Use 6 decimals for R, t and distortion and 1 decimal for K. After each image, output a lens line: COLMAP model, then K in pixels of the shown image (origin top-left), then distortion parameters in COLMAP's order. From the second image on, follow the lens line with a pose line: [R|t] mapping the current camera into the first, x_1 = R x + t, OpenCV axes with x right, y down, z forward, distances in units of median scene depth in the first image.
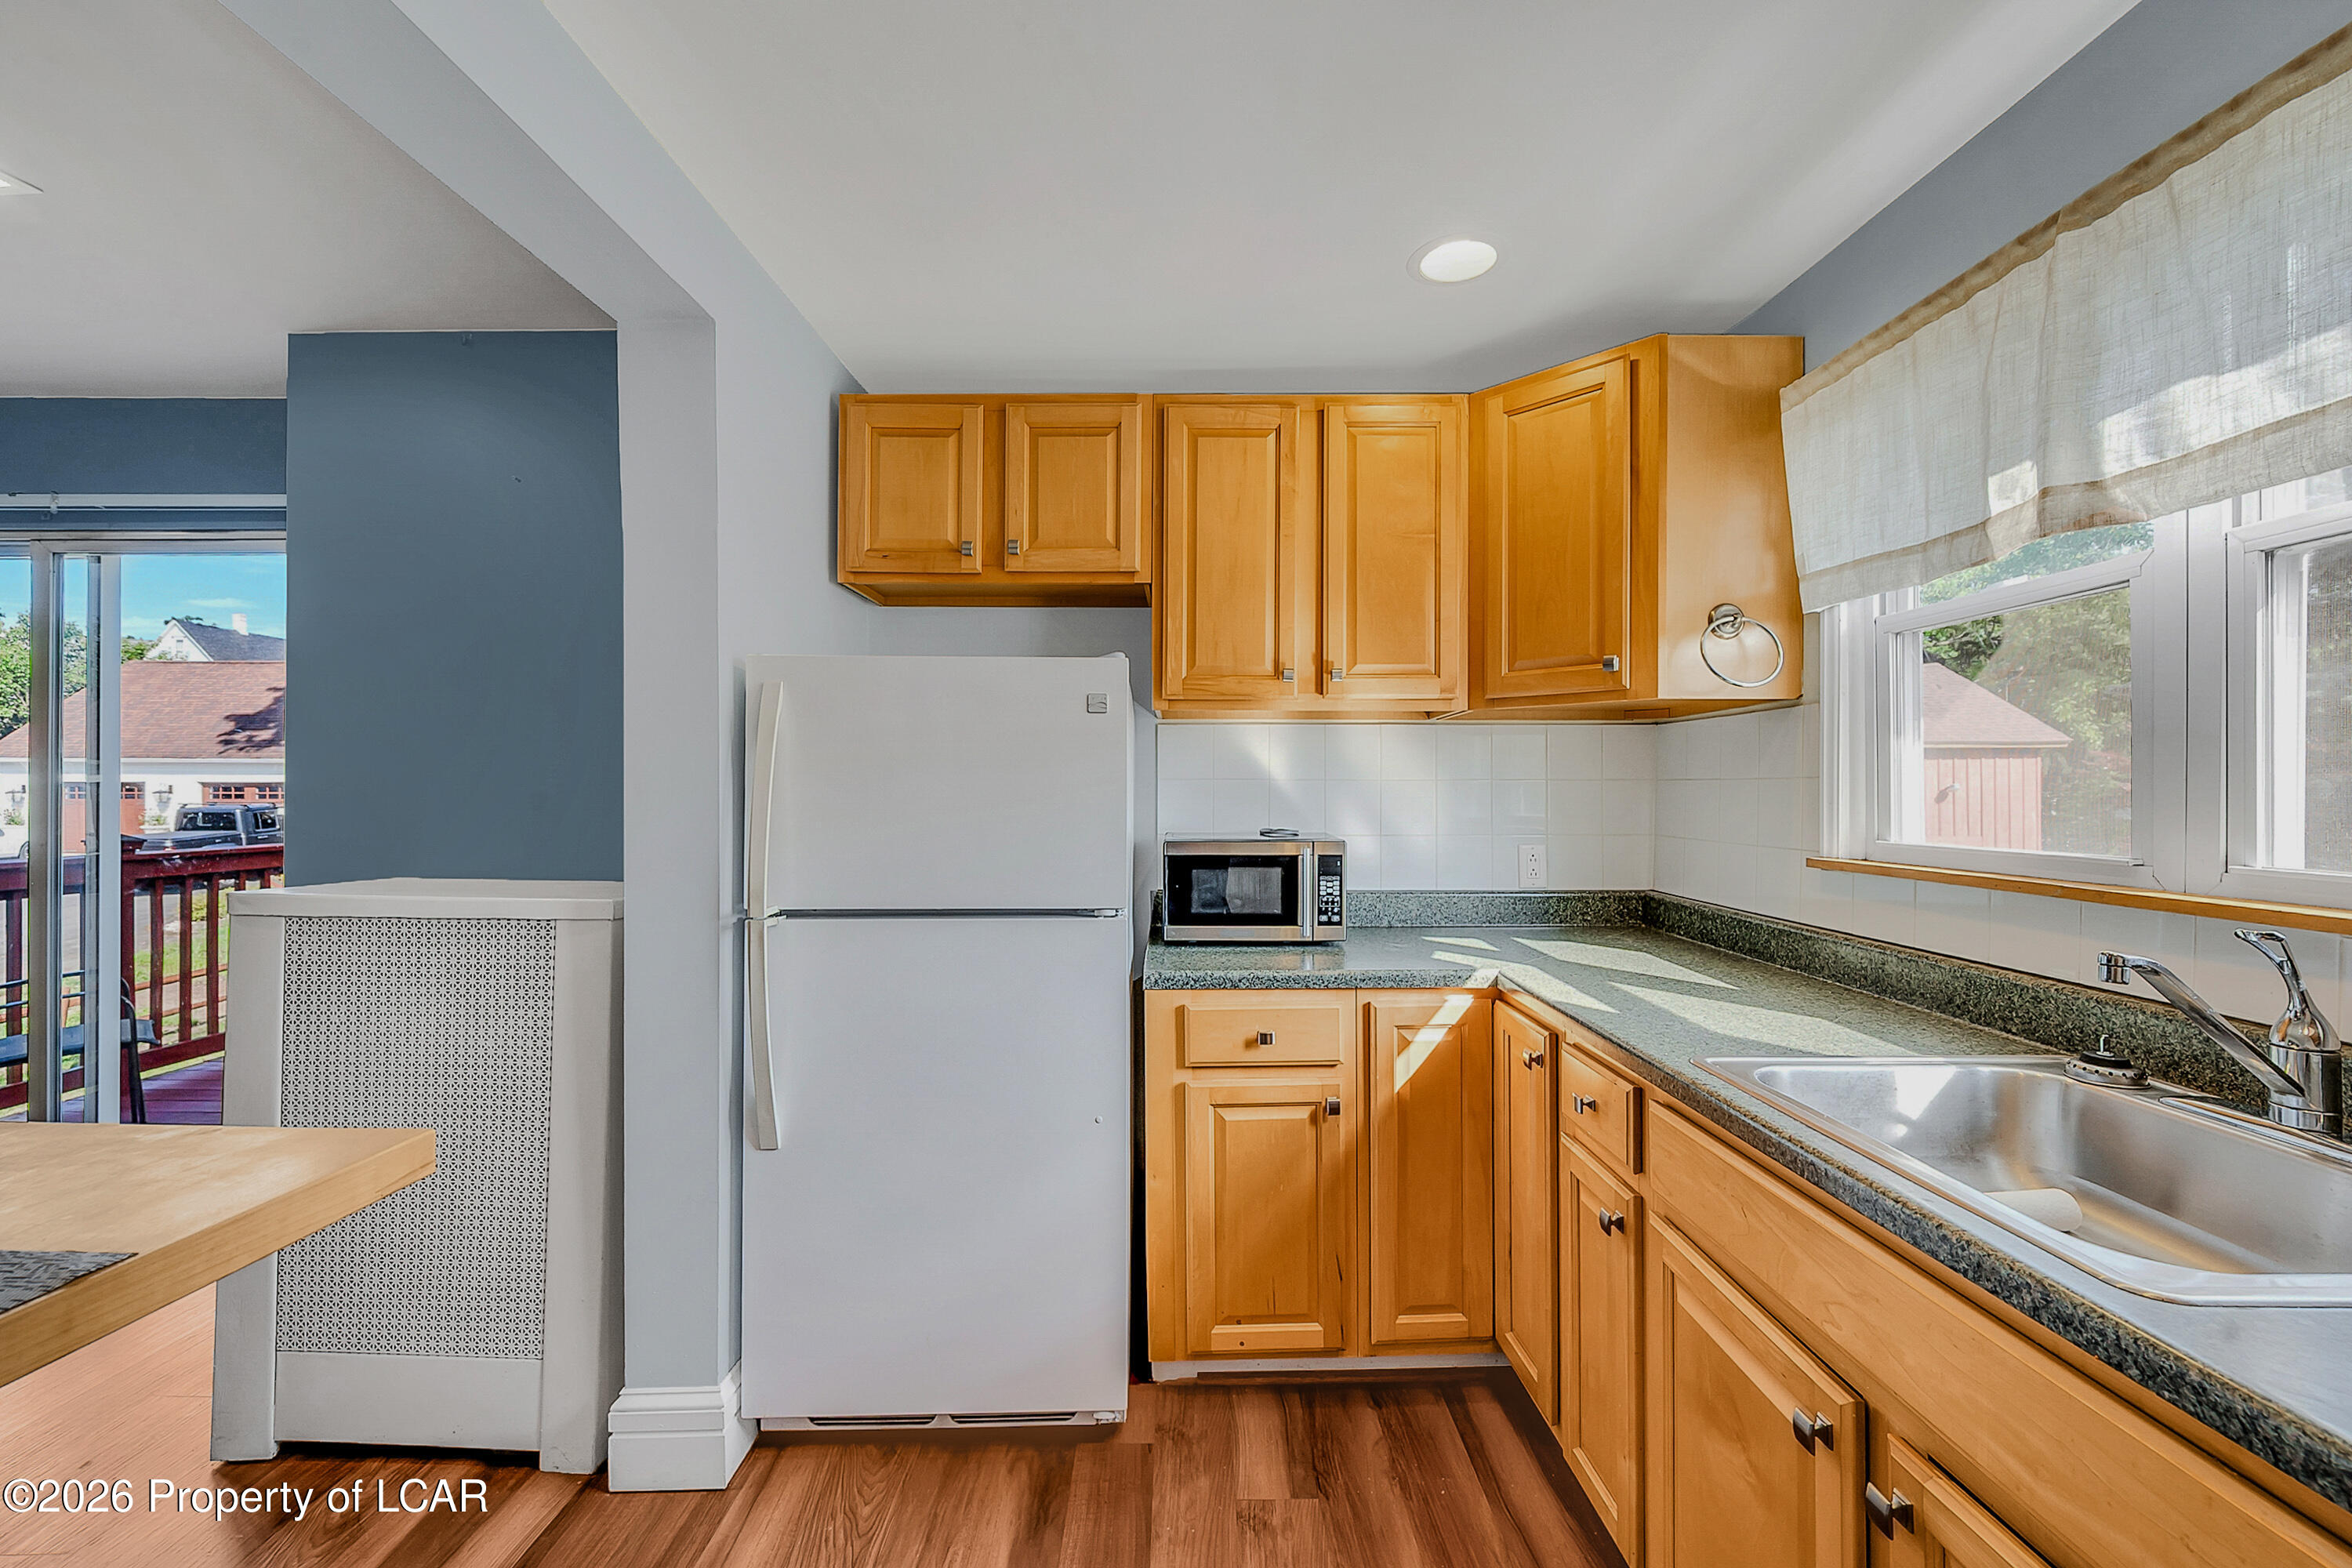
lens RADIAL K [[952.5, 0, 1168.5], [0, 952.5, 799.6], [0, 0, 1]] dist [-0.001744, 0.000109]
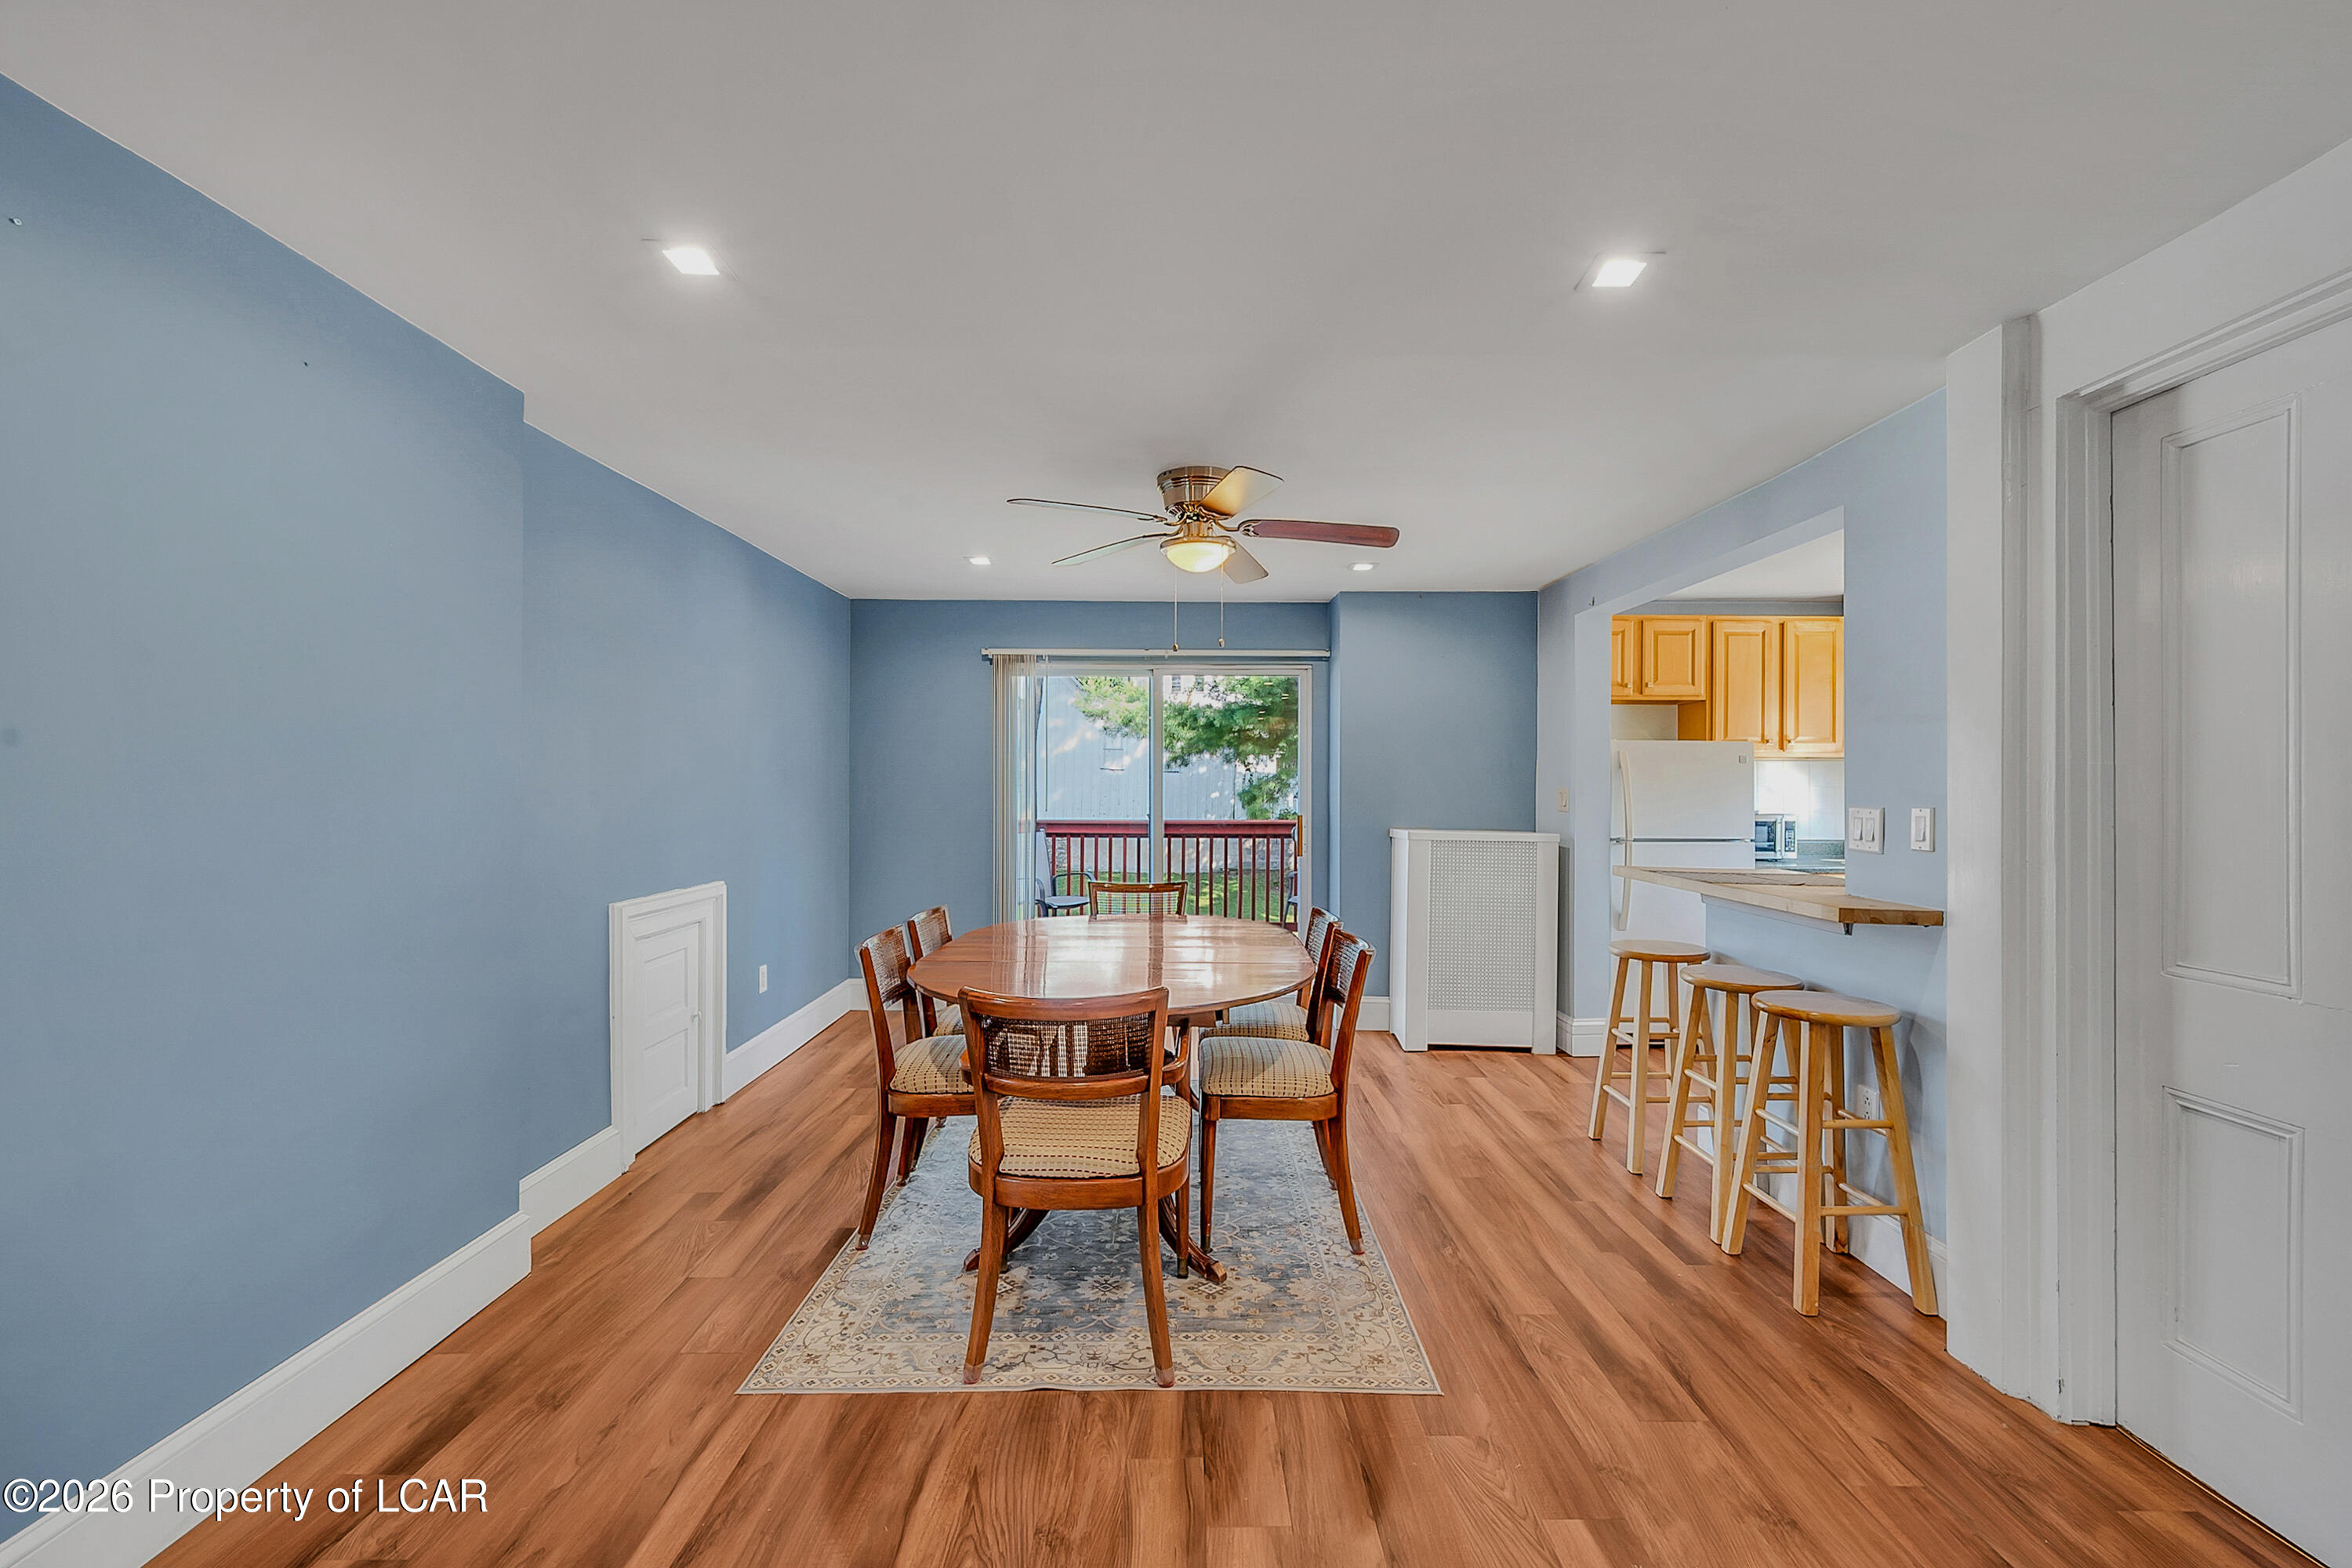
lens RADIAL K [[952.5, 0, 1174.0], [0, 952.5, 775.6], [0, 0, 1]] dist [-0.001744, 0.000109]
pose [[0.999955, 0.009313, -0.001806, -1.296080], [-0.009355, 0.999648, -0.024835, 0.019590], [0.001574, 0.024851, 0.999690, -1.277895]]
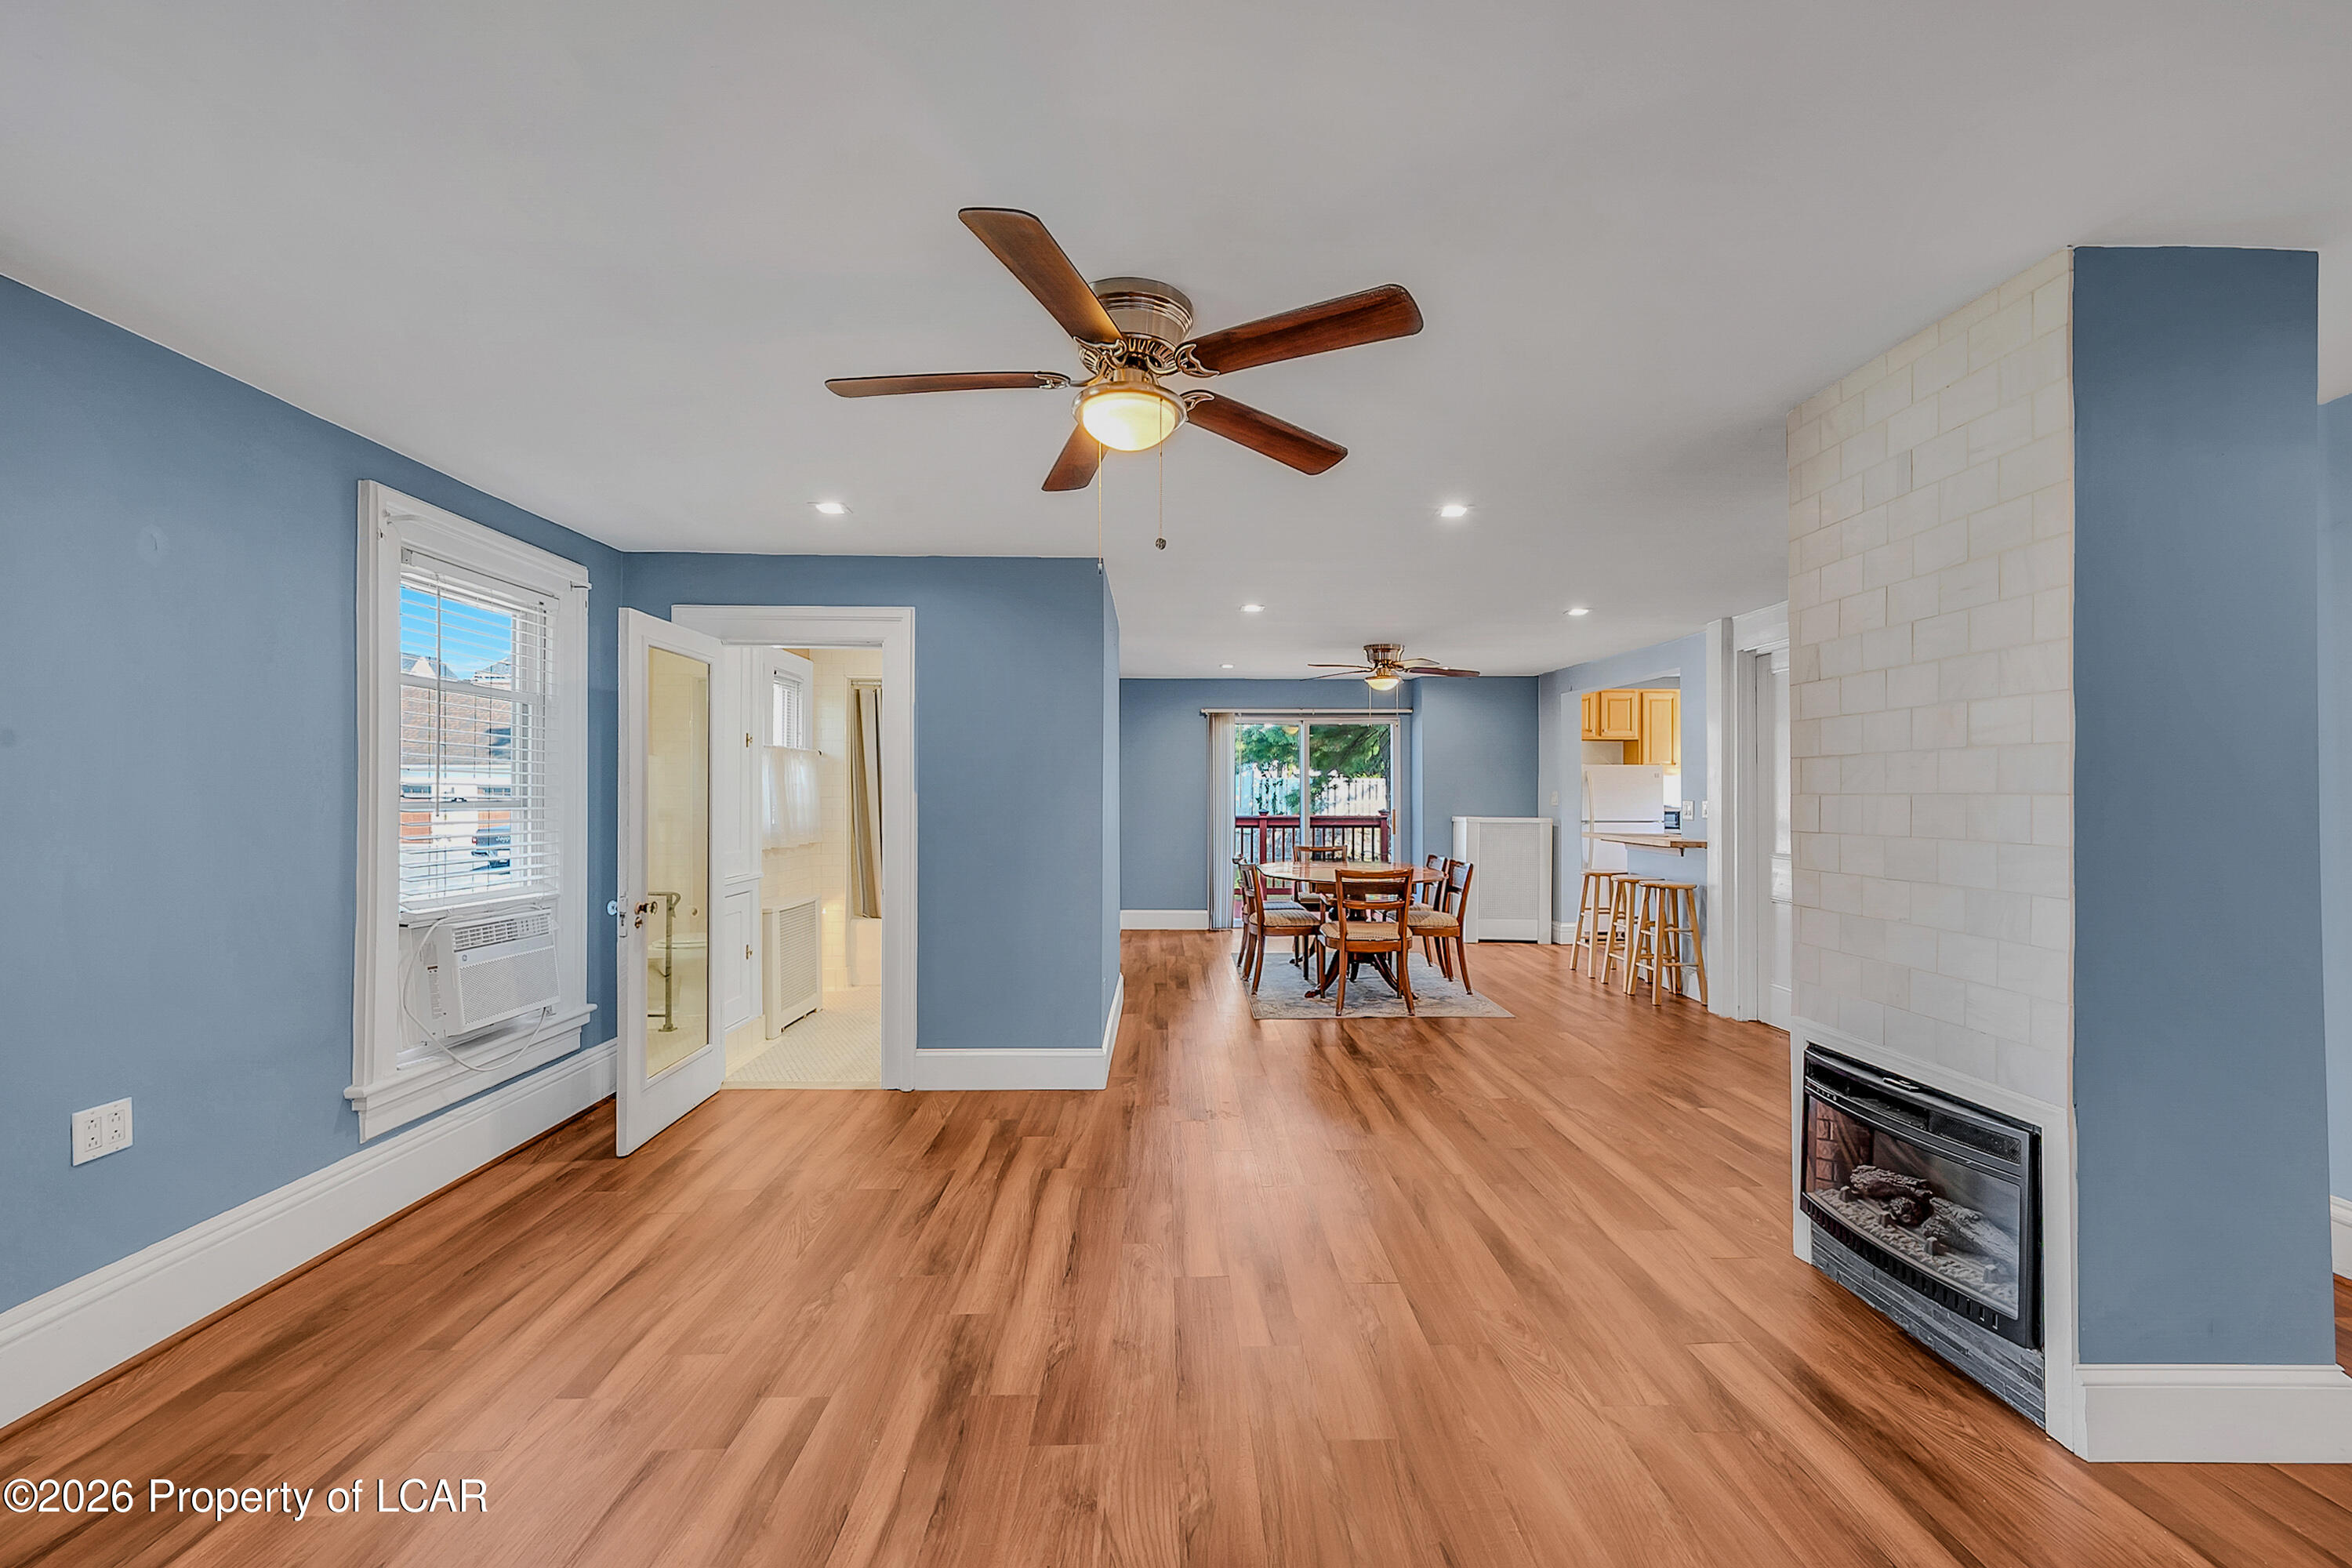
lens RADIAL K [[952.5, 0, 1183.7], [0, 952.5, 789.7], [0, 0, 1]] dist [-0.001744, 0.000109]
pose [[0.999748, 0.001609, 0.022382, -1.948121], [-0.001287, 0.999896, -0.014377, 0.030065], [-0.022403, 0.014345, 0.999646, -2.800118]]
